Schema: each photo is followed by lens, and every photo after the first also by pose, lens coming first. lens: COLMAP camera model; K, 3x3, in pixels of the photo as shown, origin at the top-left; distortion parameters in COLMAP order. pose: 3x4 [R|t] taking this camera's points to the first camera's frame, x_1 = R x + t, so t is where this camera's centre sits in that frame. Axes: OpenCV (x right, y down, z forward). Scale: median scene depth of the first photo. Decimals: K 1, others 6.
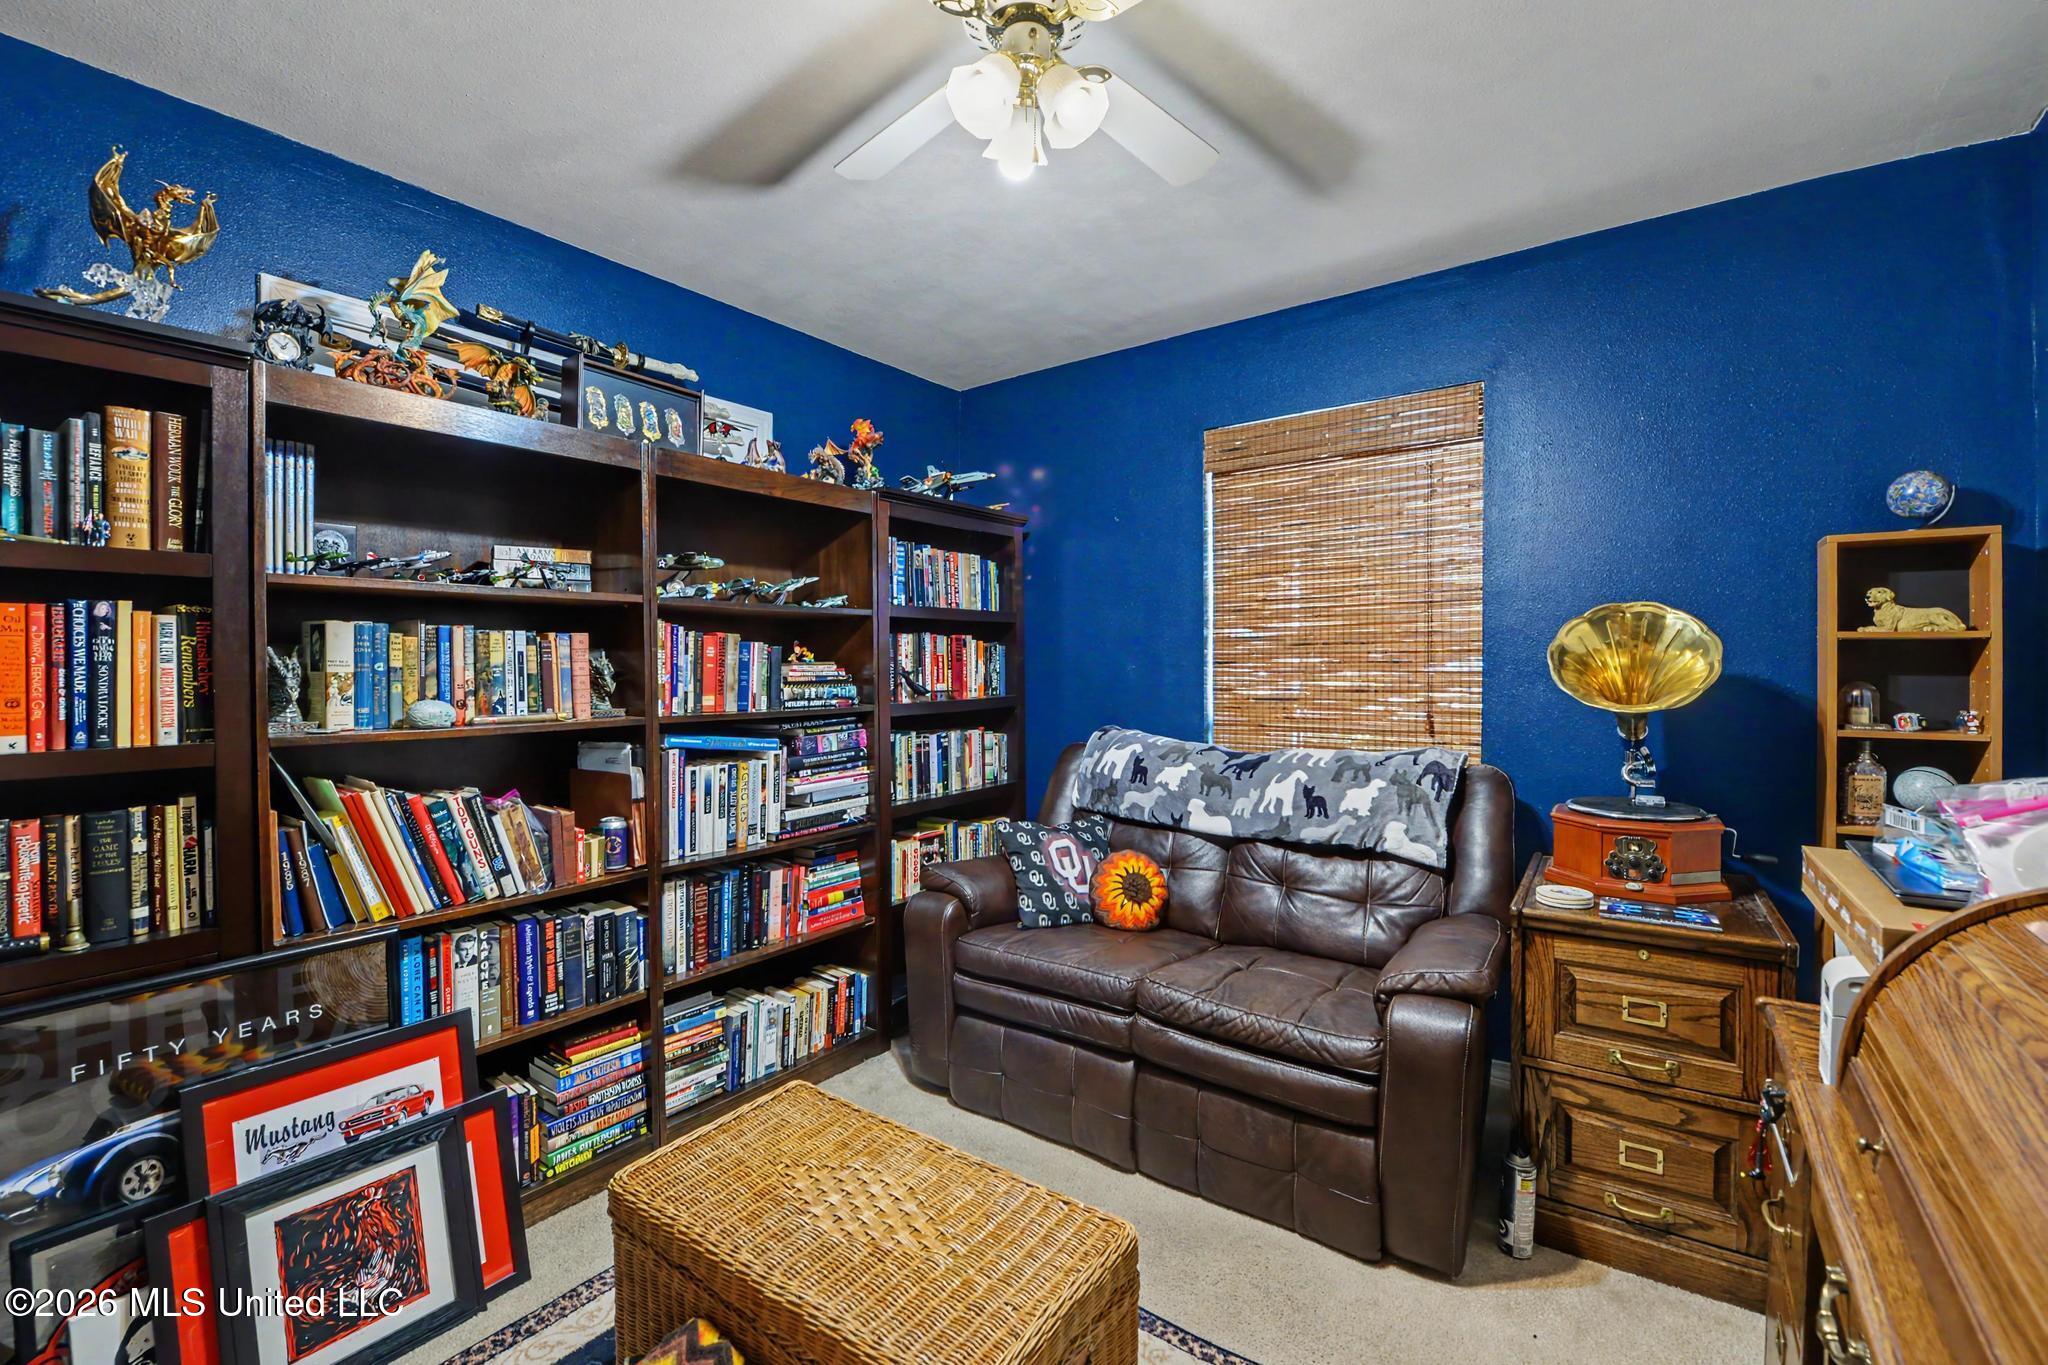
lens RADIAL K [[852.3, 0, 1026.4], [0, 852.3, 677.8], [0, 0, 1]] dist [-0.005028, -0.000682]
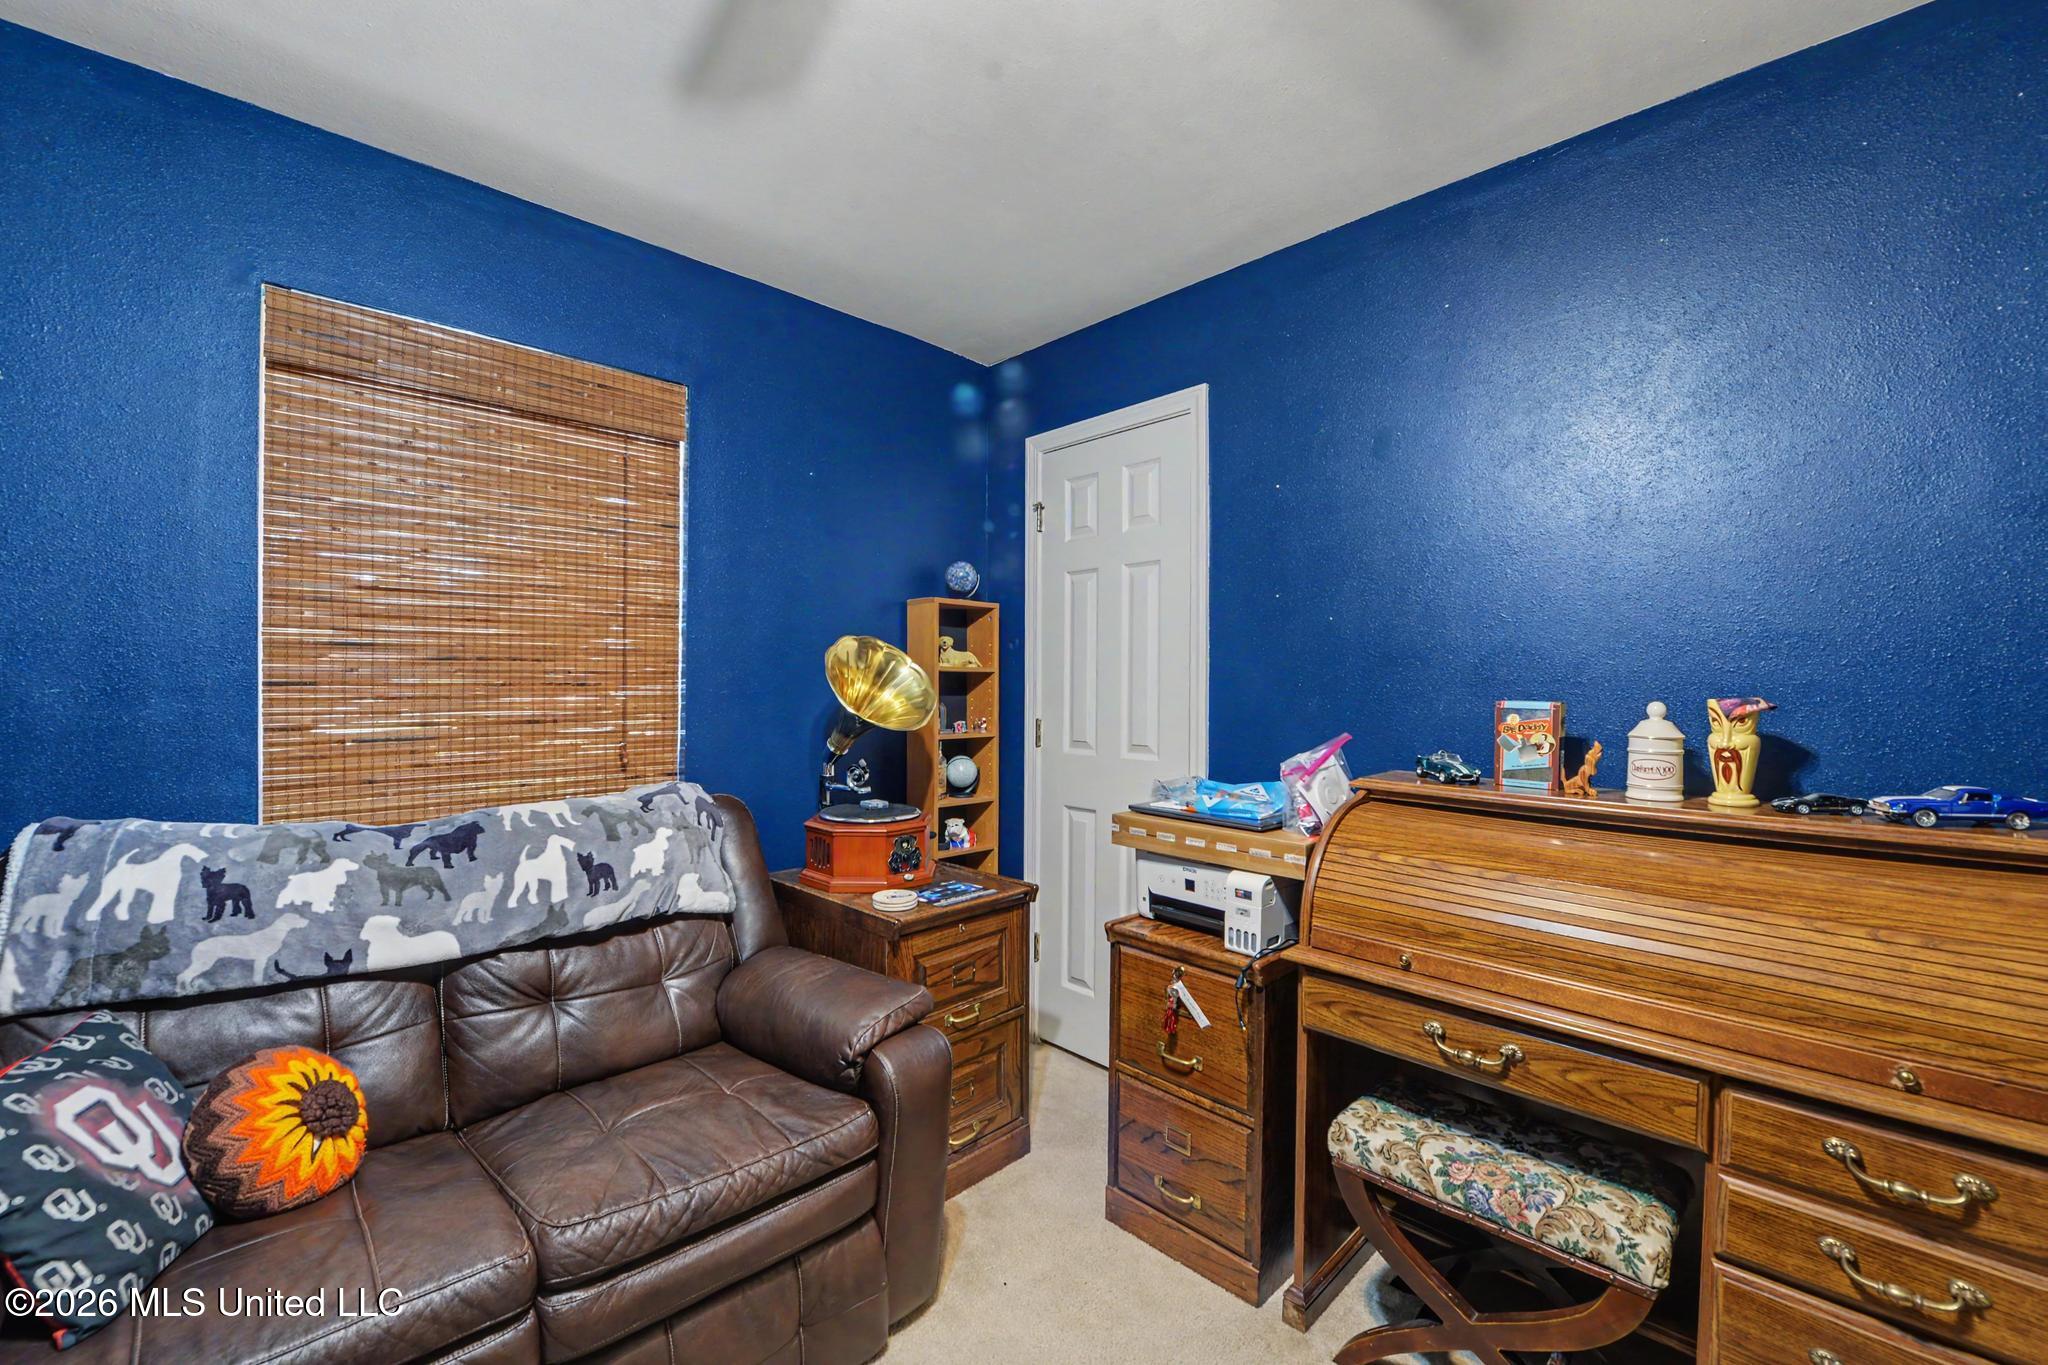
lens RADIAL K [[852.3, 0, 1024.0], [0, 852.3, 677.7], [0, 0, 1]] dist [-0.005028, -0.000682]
pose [[0.170292, 0.011168, 0.985330, -0.311007], [0.009300, 0.999873, -0.012940, -0.011221], [-0.985350, 0.011367, 0.170167, 0.463311]]
